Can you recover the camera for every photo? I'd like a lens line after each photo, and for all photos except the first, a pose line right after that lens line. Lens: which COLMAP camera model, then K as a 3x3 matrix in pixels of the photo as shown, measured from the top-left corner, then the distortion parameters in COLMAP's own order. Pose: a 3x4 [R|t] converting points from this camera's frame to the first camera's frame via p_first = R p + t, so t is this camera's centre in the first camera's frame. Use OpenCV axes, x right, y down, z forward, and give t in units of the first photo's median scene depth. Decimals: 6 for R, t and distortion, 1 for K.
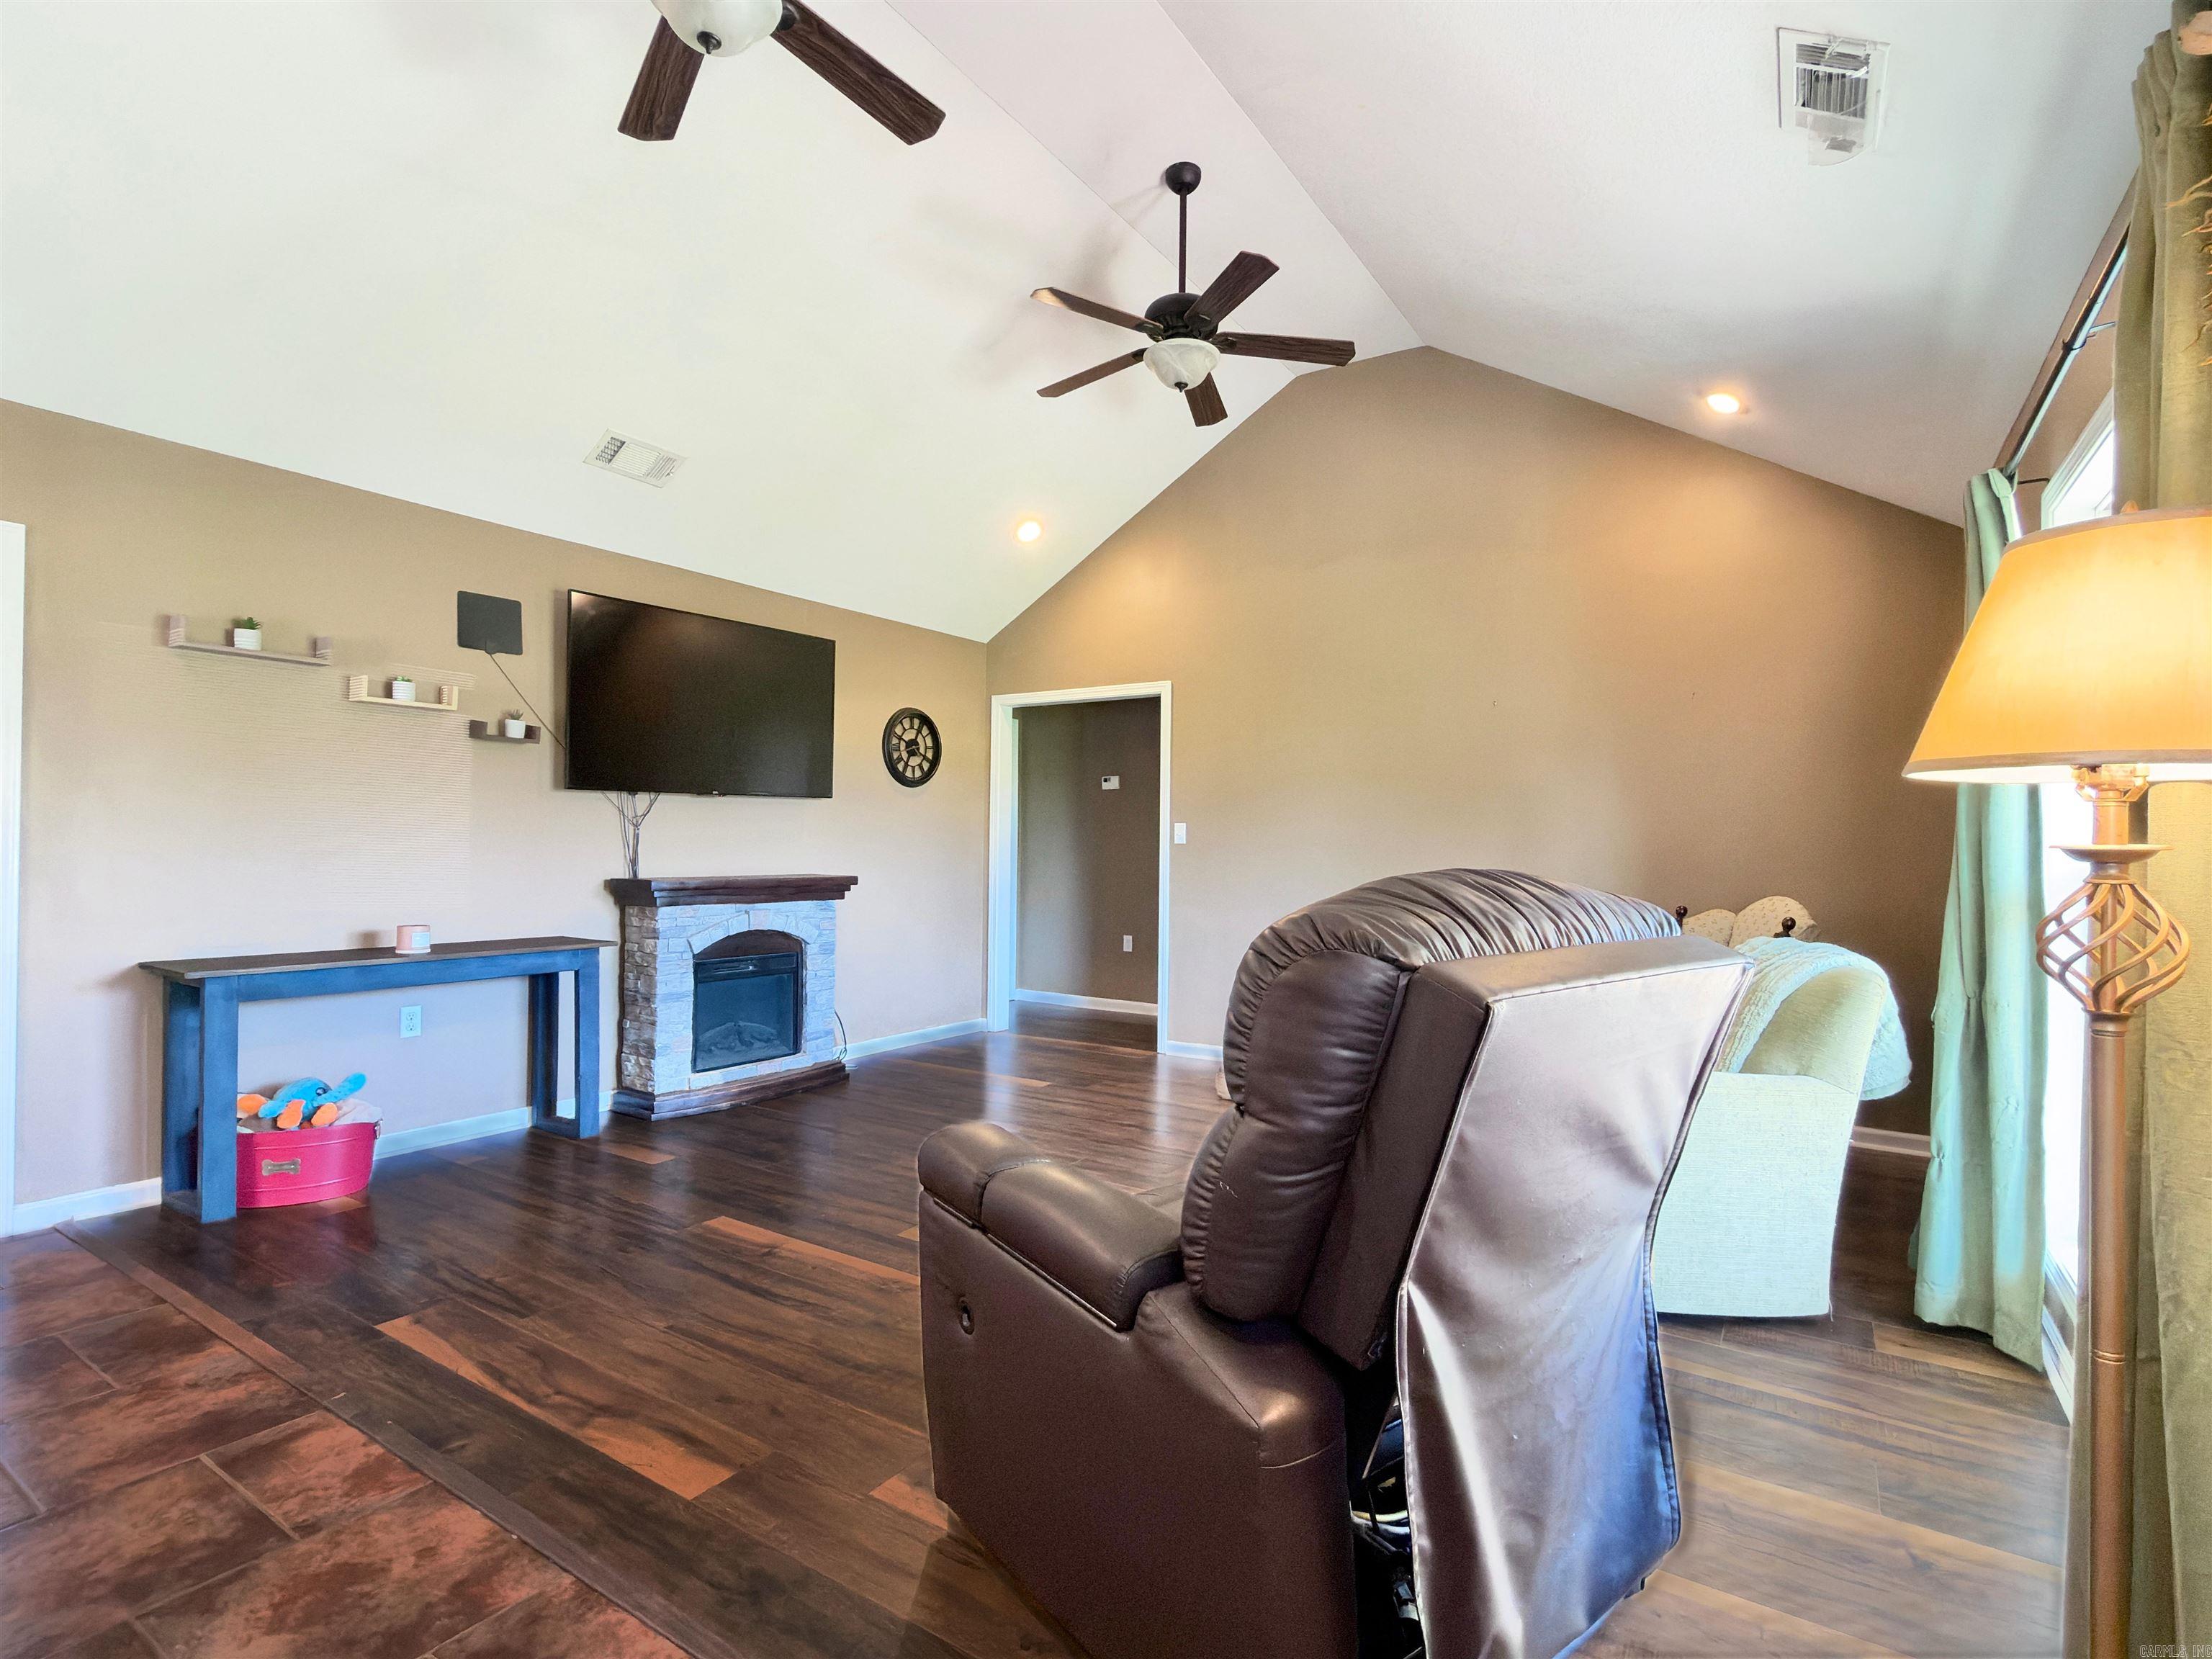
lens RADIAL K [[1086.8, 0, 1106.0], [0, 1086.8, 829.5], [0, 0, 1]] dist [-0.001948, 0.000108]
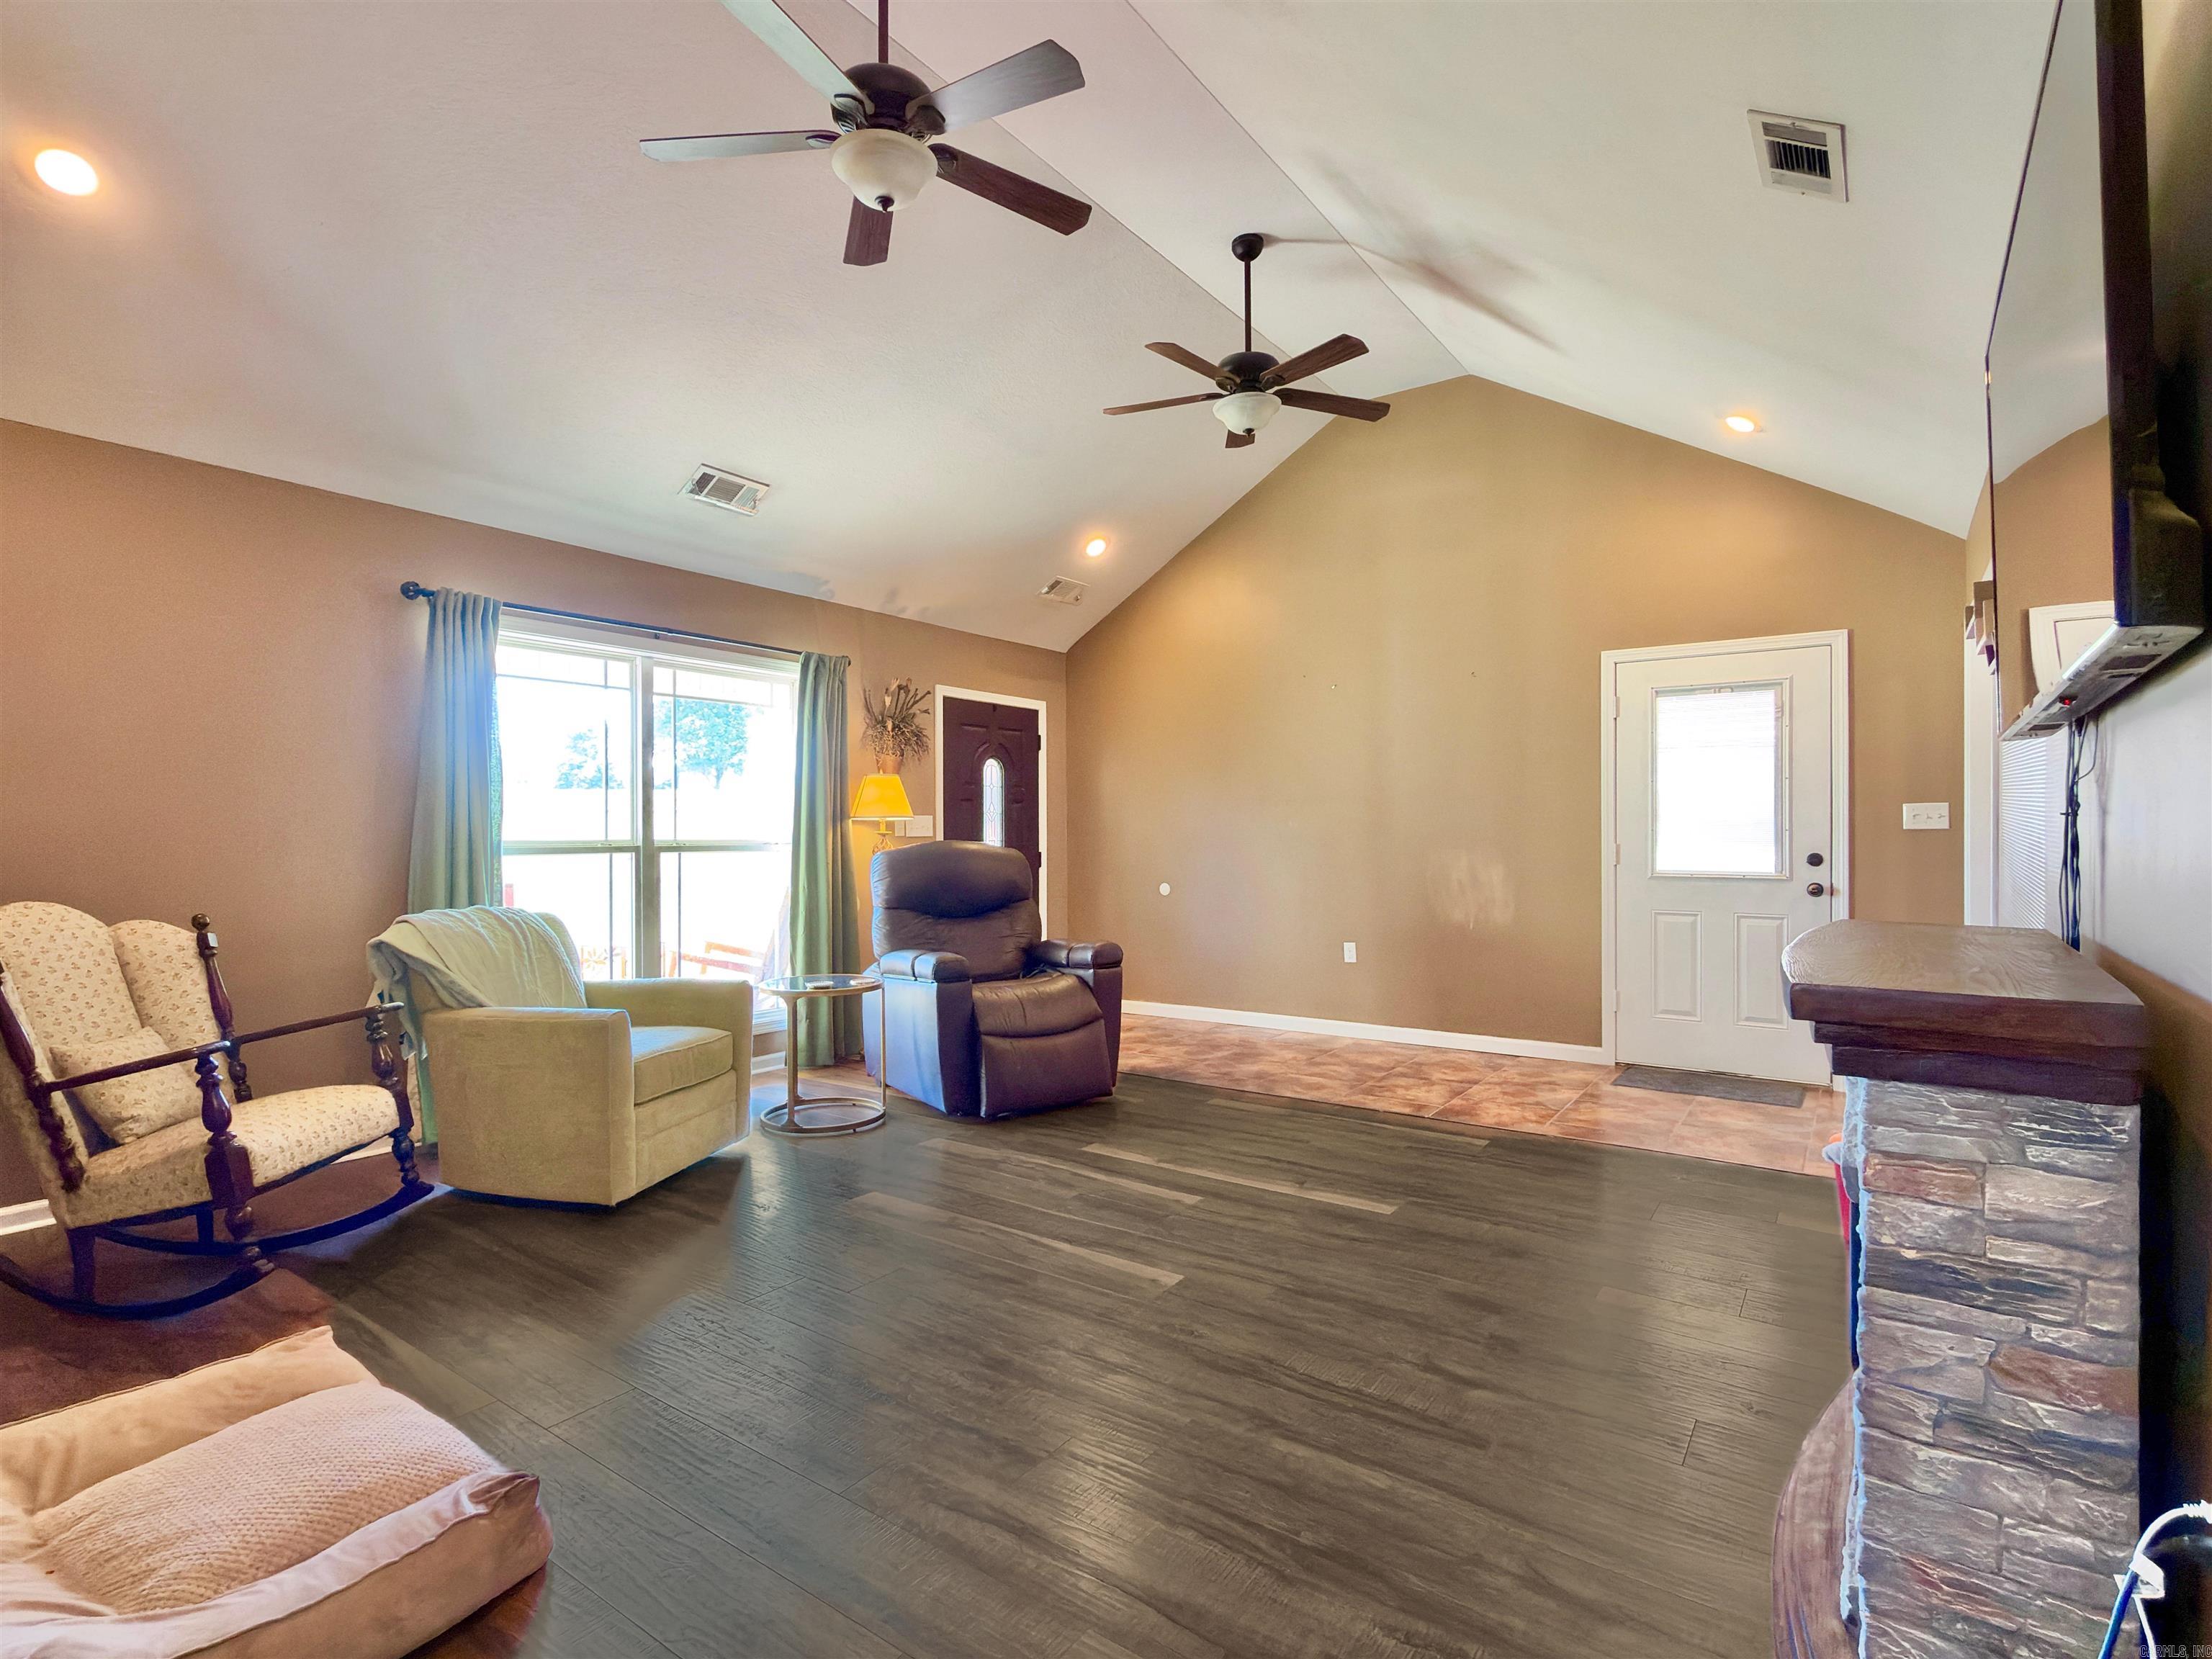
lens RADIAL K [[1086.8, 0, 1106.0], [0, 1086.8, 829.5], [0, 0, 1]] dist [-0.001948, 0.000108]
pose [[-0.999126, -0.008146, 0.040997, -0.160150], [-0.008745, 0.999857, -0.014457, 0.025173], [-0.040874, -0.014803, -0.999055, 2.462955]]
